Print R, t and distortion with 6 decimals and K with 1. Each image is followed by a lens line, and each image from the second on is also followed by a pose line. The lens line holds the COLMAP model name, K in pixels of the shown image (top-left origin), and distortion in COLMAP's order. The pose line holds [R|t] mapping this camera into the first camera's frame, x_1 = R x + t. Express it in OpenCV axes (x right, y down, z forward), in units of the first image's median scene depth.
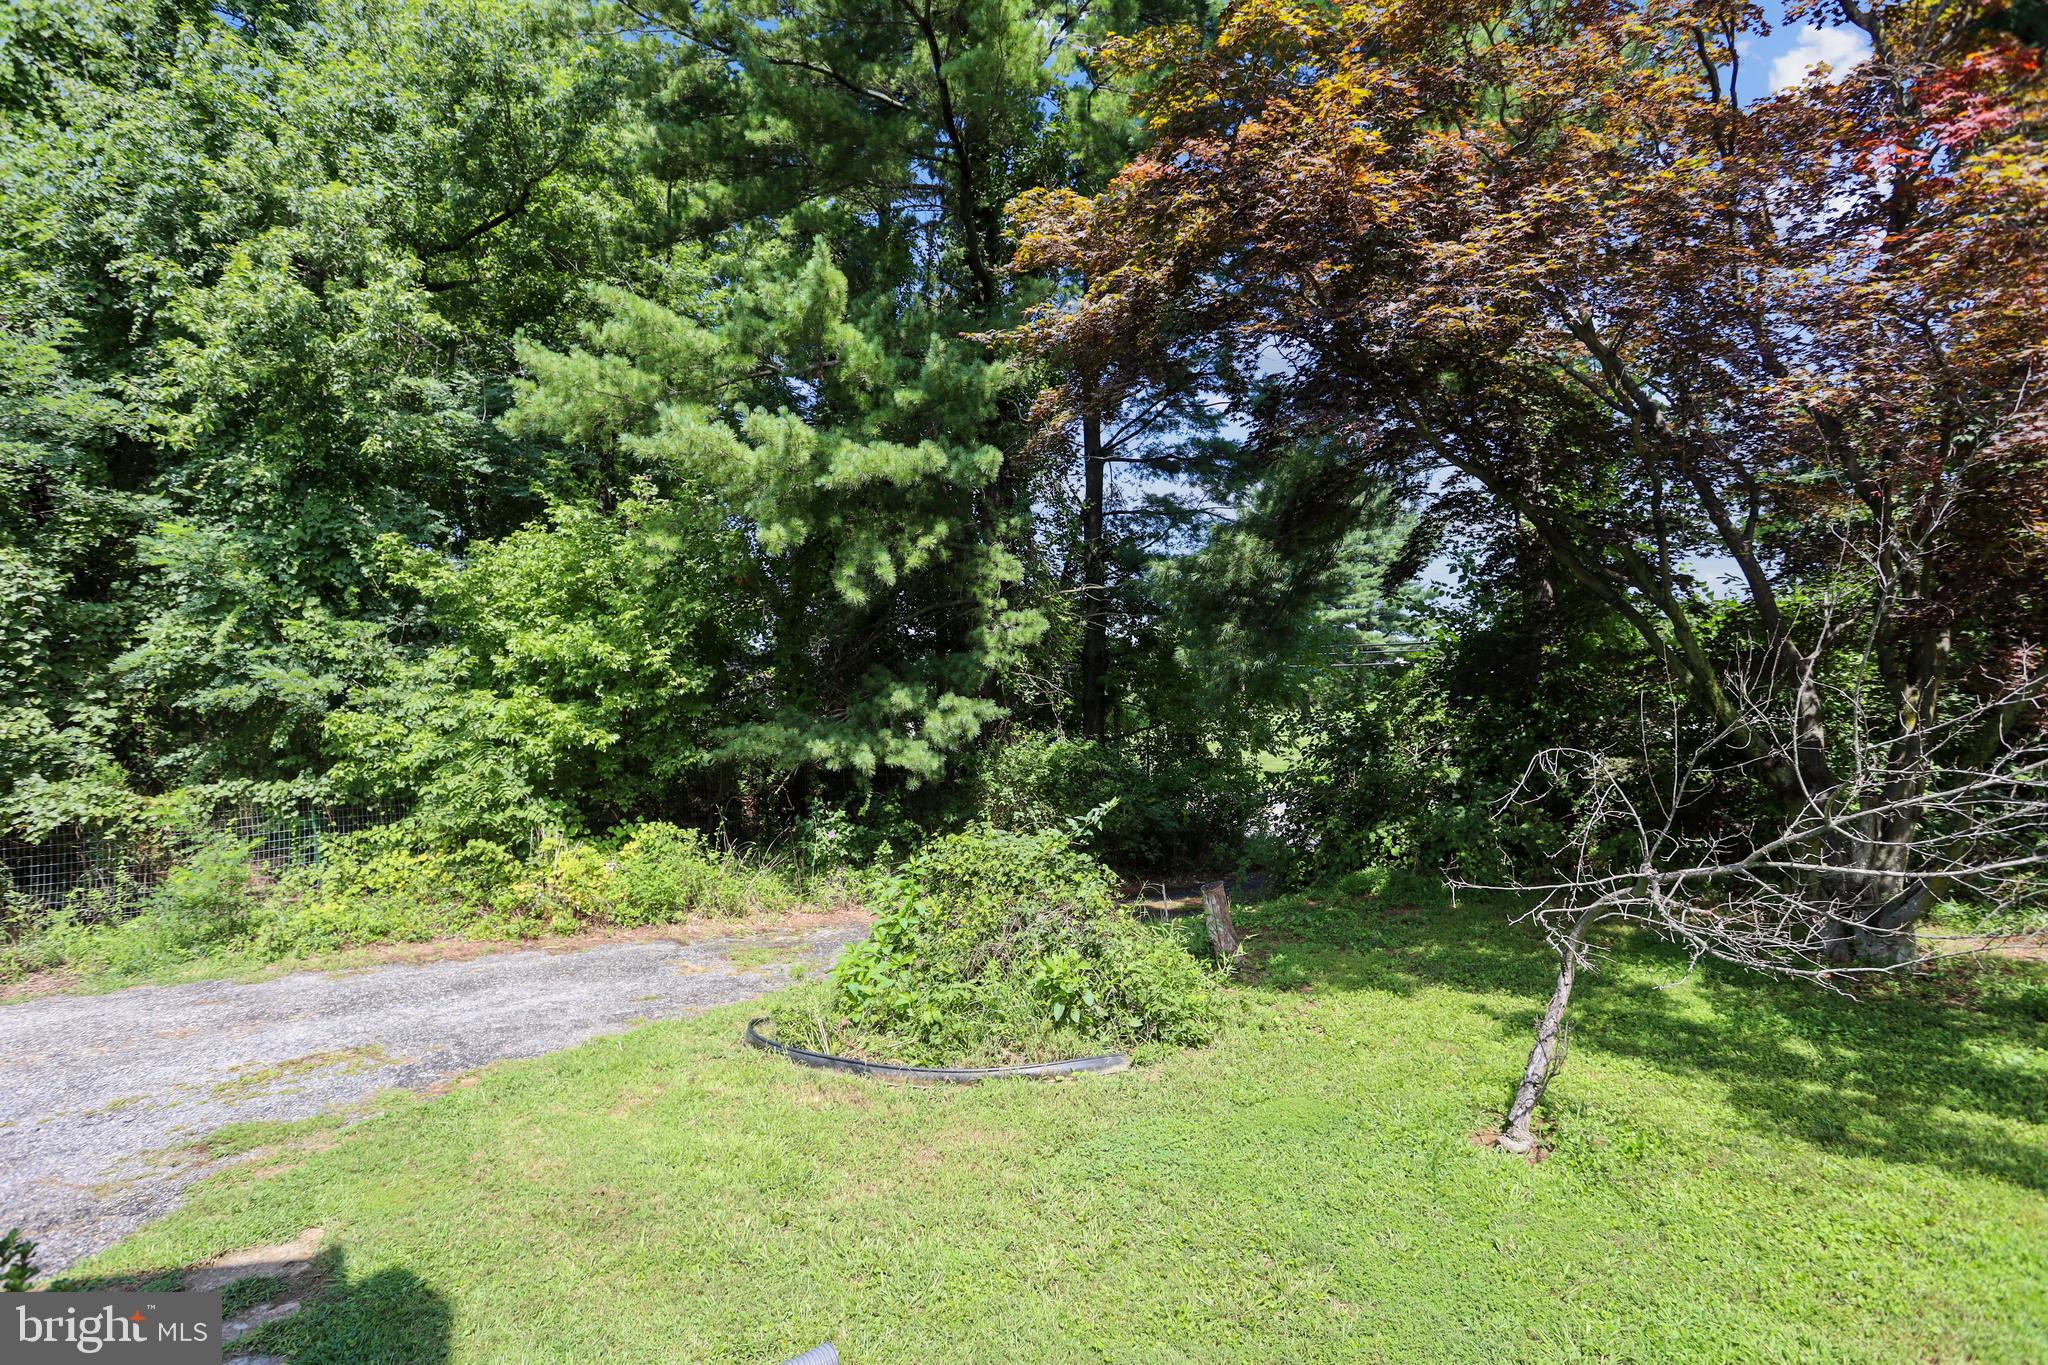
lens RADIAL K [[1037.1, 0, 987.1], [0, 1037.1, 683.8], [0, 0, 1]] dist [-0.058500, 0.030014]
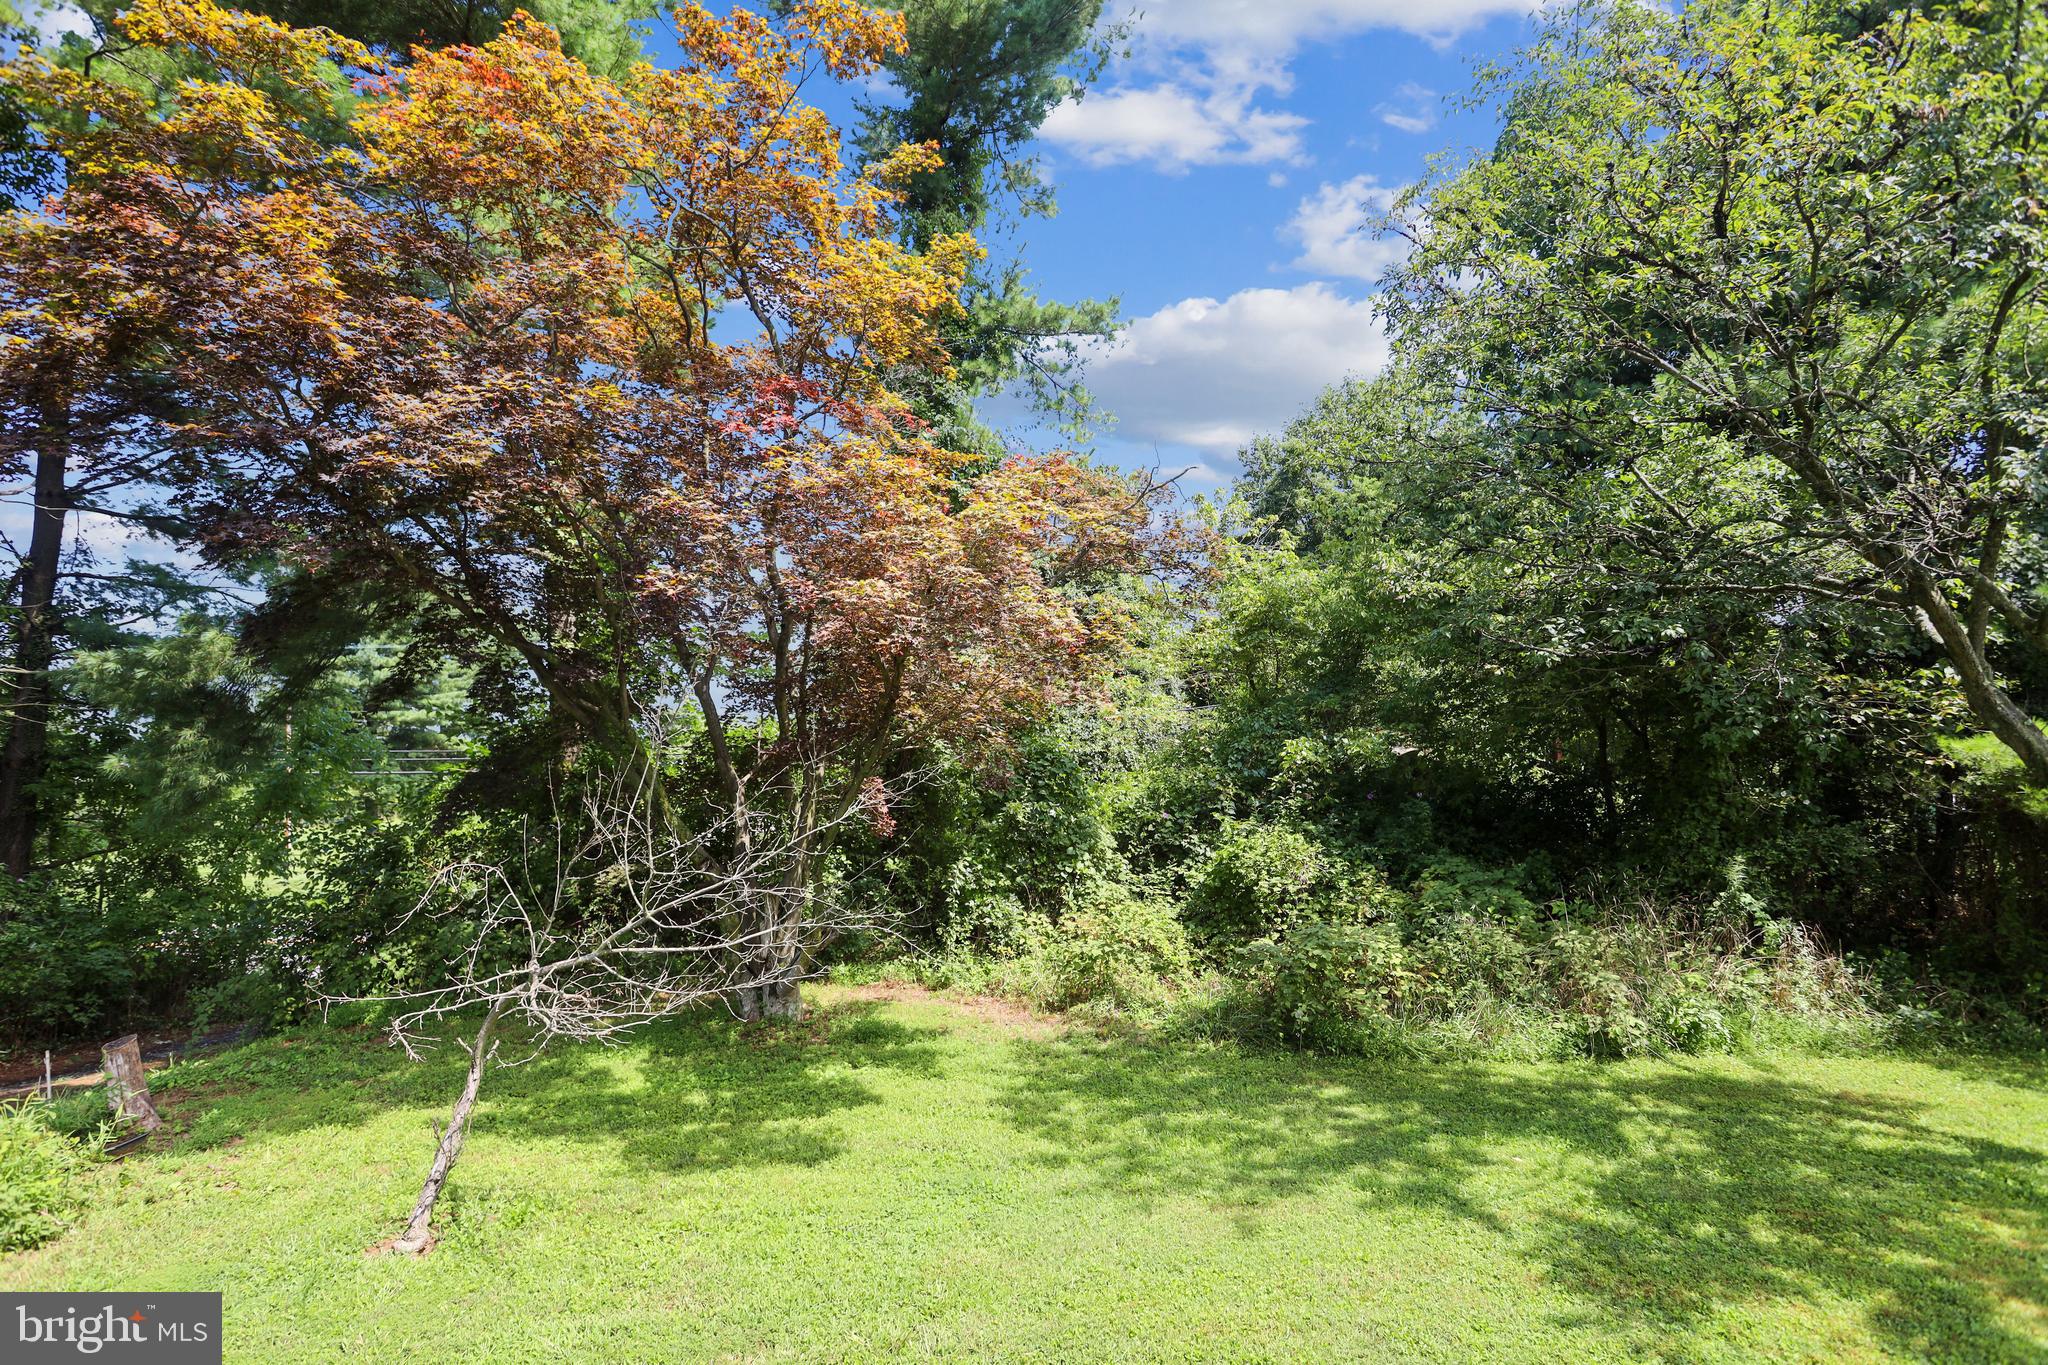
lens RADIAL K [[1037.1, 0, 987.1], [0, 1037.1, 683.8], [0, 0, 1]] dist [-0.058500, 0.030014]
pose [[0.653394, 0.083080, 0.752445, 0.059549], [-0.001044, 0.994058, -0.108851, -0.009657], [-0.757017, 0.070337, 0.649598, -0.144366]]
